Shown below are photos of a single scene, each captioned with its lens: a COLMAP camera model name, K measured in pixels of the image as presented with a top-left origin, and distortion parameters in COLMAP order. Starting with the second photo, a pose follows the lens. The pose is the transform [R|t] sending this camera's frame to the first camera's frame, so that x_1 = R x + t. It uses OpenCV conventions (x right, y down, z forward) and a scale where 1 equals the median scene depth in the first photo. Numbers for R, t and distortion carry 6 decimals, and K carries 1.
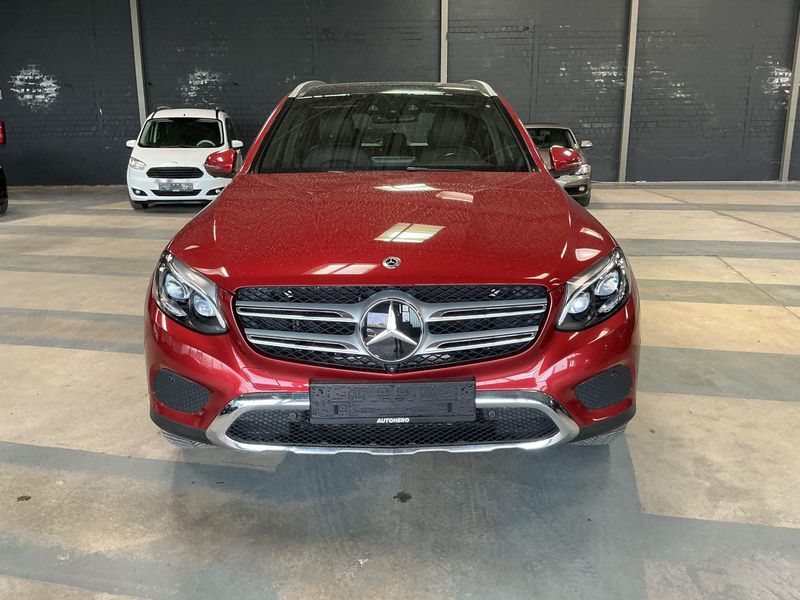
lens RADIAL K [[664.3, 0, 401.4], [0, 664.3, 298.7], [0, 0, 1]] dist [0.043438, -0.110971]
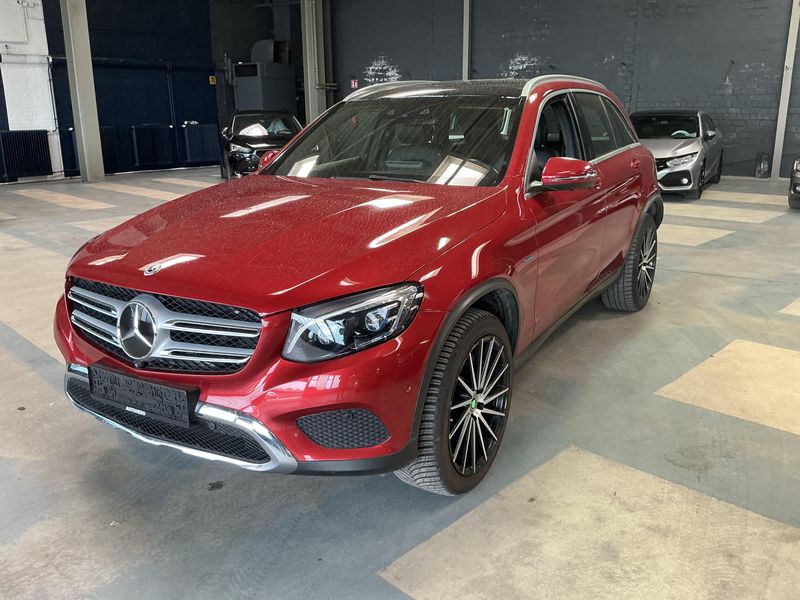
lens RADIAL K [[664.3, 0, 404.2], [0, 664.3, 305.2], [0, 0, 1]] dist [0.043438, -0.110971]
pose [[0.849792, 0.141164, -0.507864, 0.120807], [-0.121287, 0.989986, 0.072227, -0.016941], [0.512974, 0.000219, 0.858404, 0.035294]]
